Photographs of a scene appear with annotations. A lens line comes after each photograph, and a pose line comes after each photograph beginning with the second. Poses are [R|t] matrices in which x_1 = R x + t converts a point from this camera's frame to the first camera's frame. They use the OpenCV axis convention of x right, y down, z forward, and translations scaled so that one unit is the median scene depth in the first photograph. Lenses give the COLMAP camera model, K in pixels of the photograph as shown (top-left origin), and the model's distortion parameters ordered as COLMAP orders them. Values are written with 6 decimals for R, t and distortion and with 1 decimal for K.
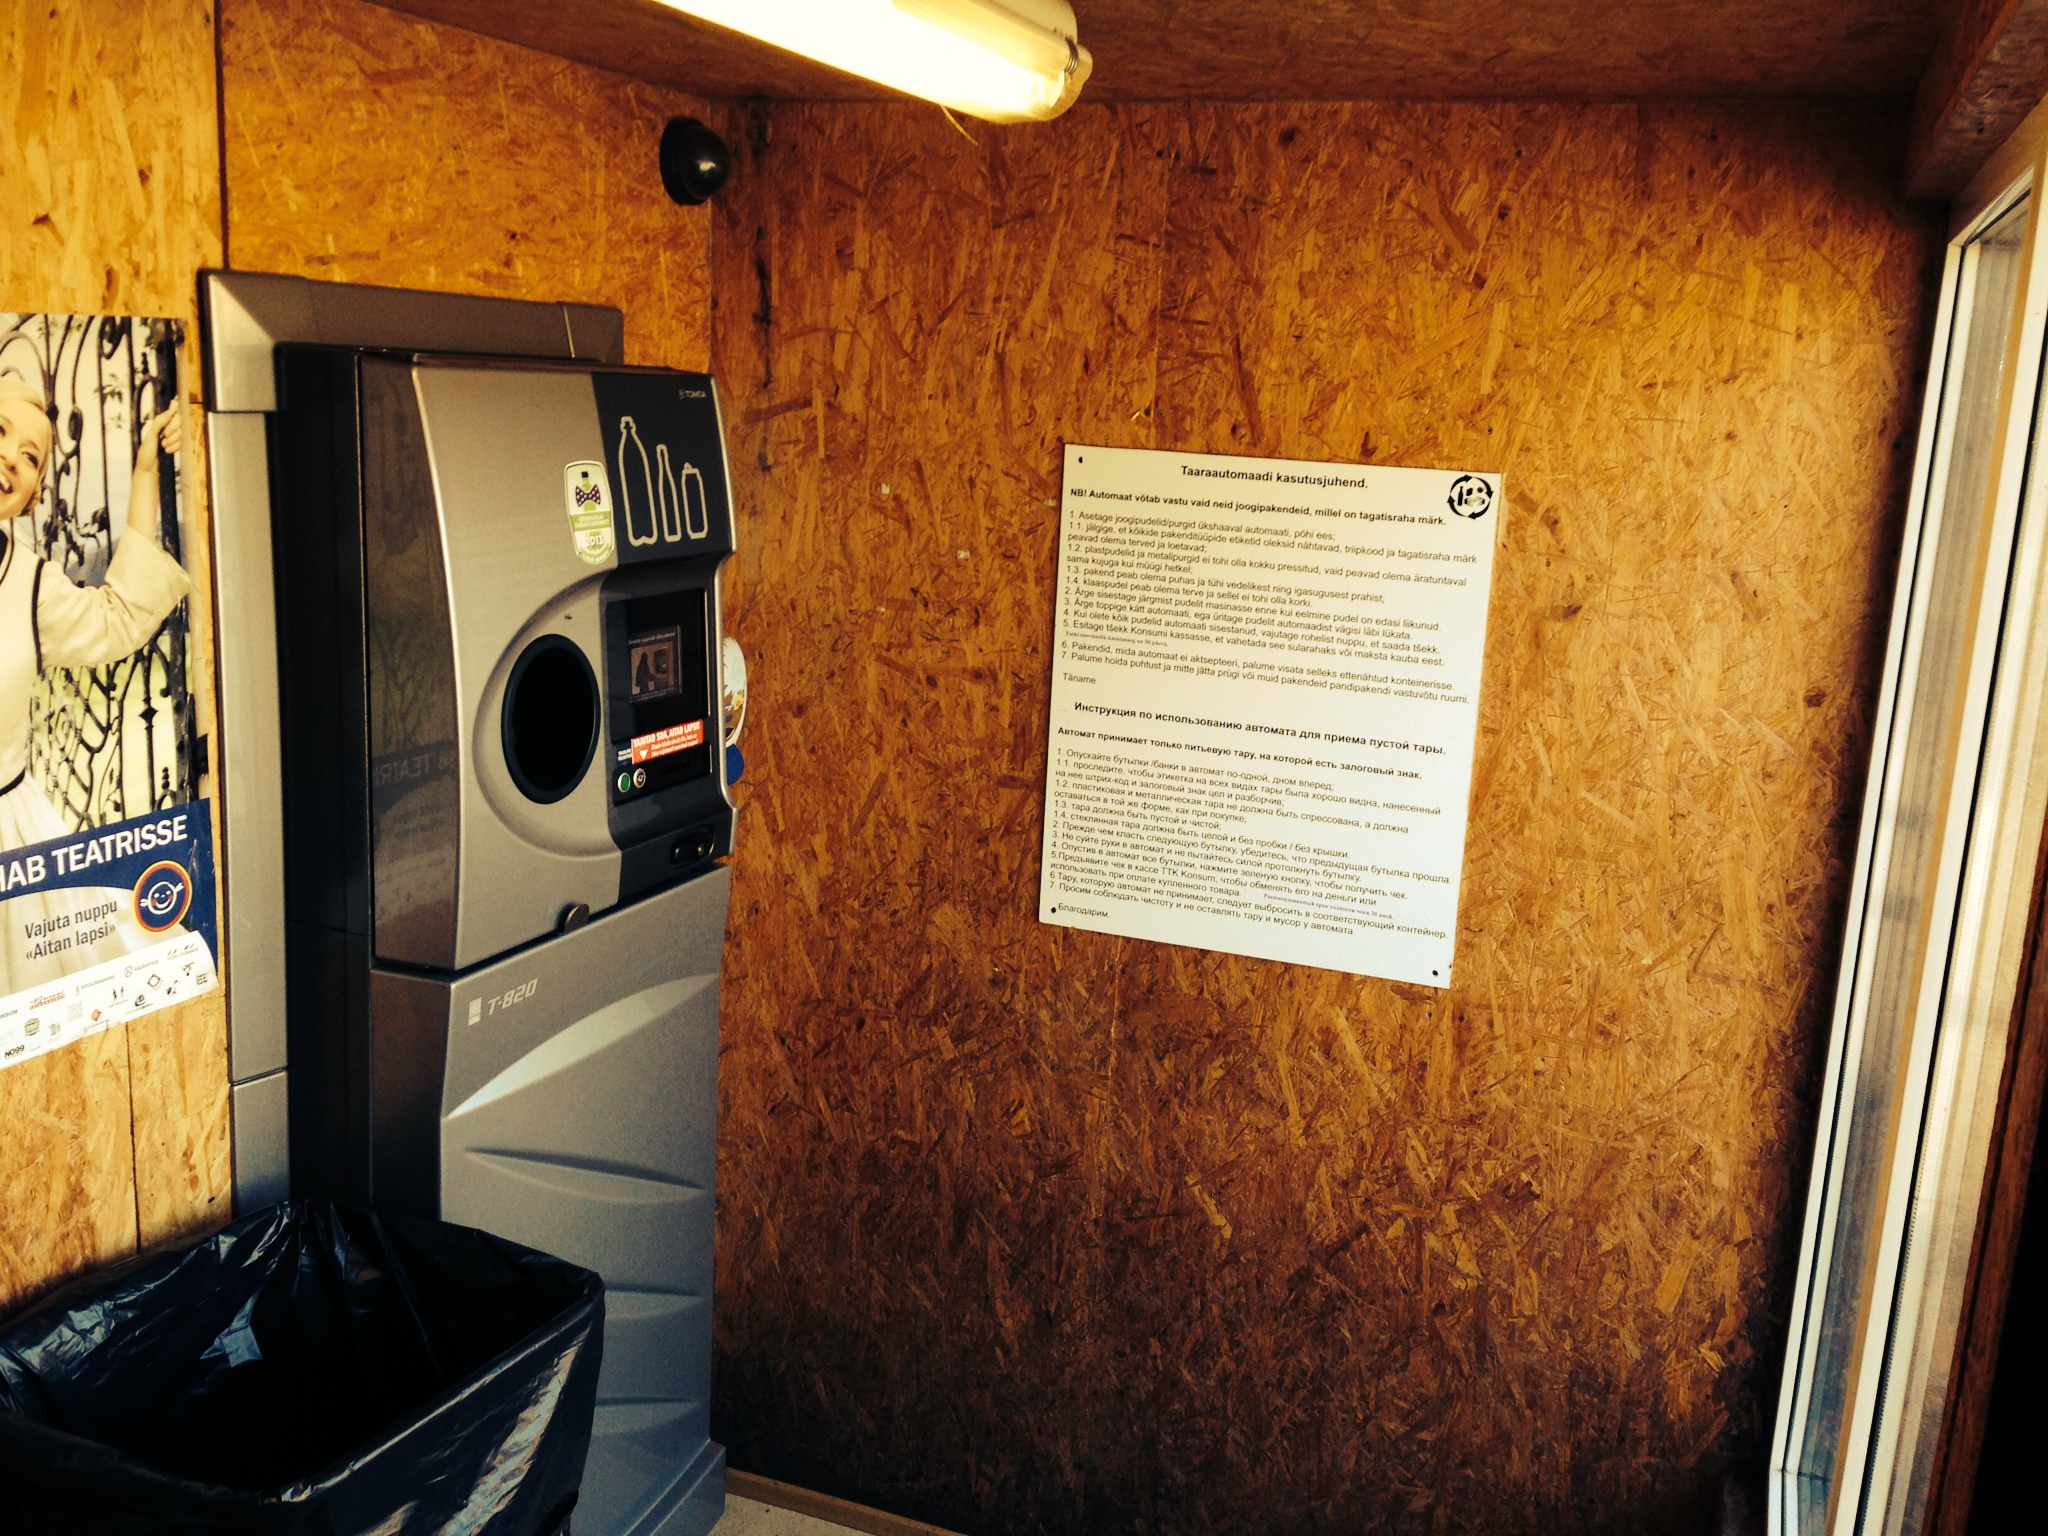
lens RADIAL K [[1874.7, 0, 1024.0], [0, 1874.7, 768.0], [0, 0, 1]] dist [0.140382, -0.227803]
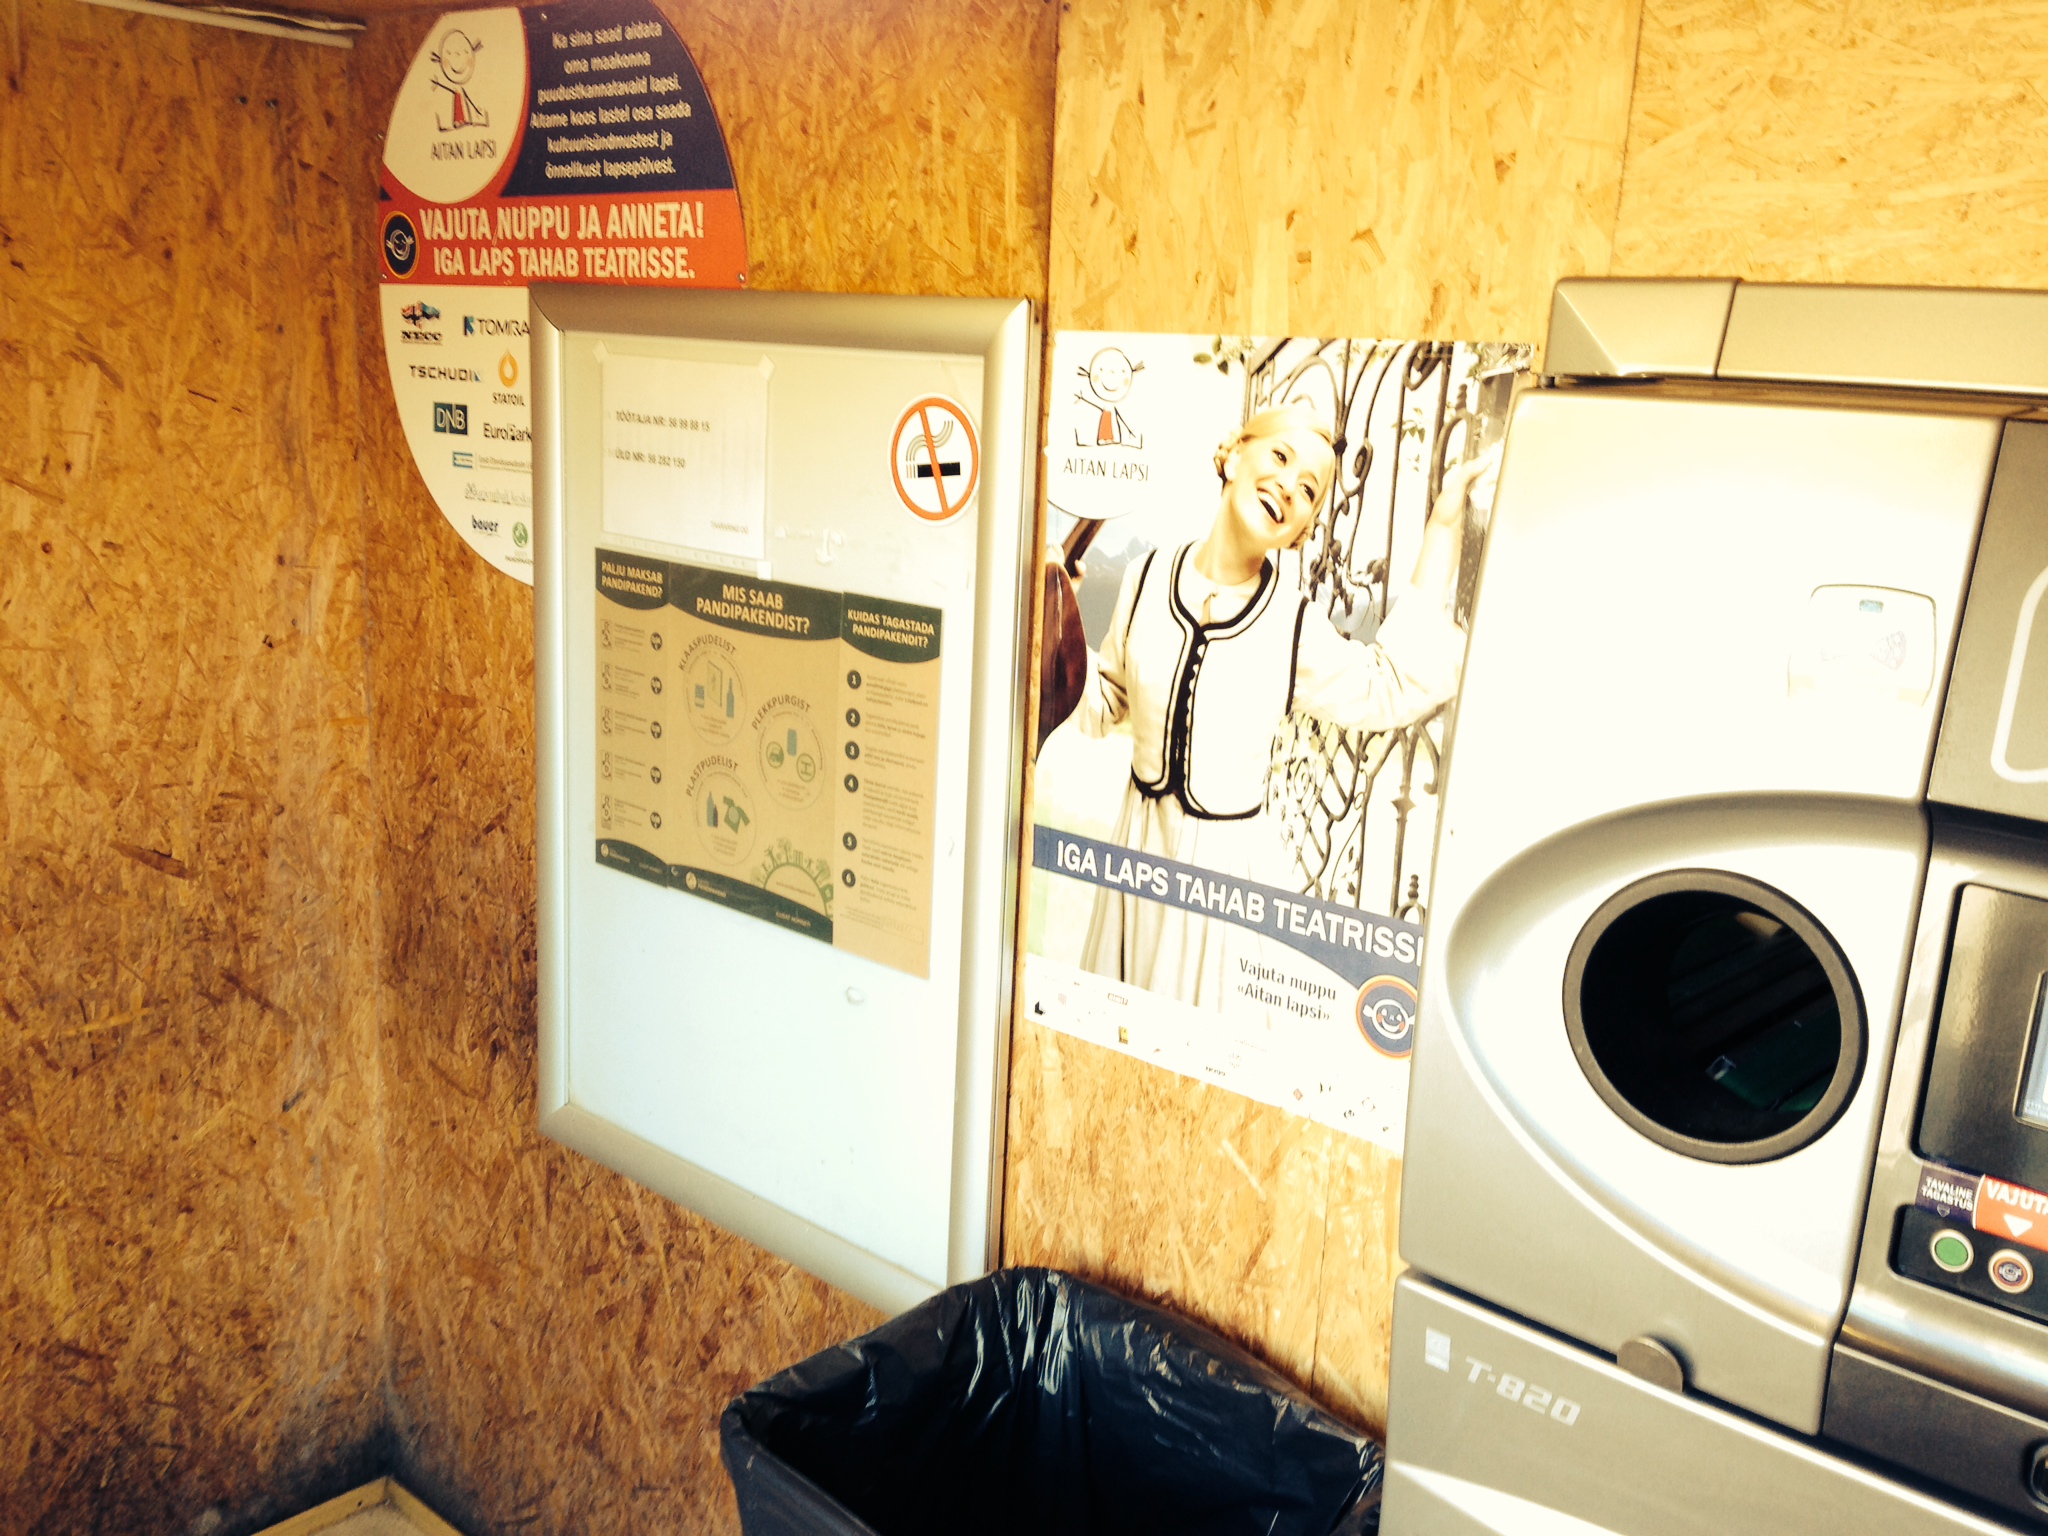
lens RADIAL K [[1874.7, 0, 1024.0], [0, 1874.7, 768.0], [0, 0, 1]] dist [0.140382, -0.227803]
pose [[-0.338703, 0.143770, -0.929844, 0.396383], [-0.265604, 0.933454, 0.241076, -0.208521], [0.902627, 0.328623, -0.277978, 1.107887]]
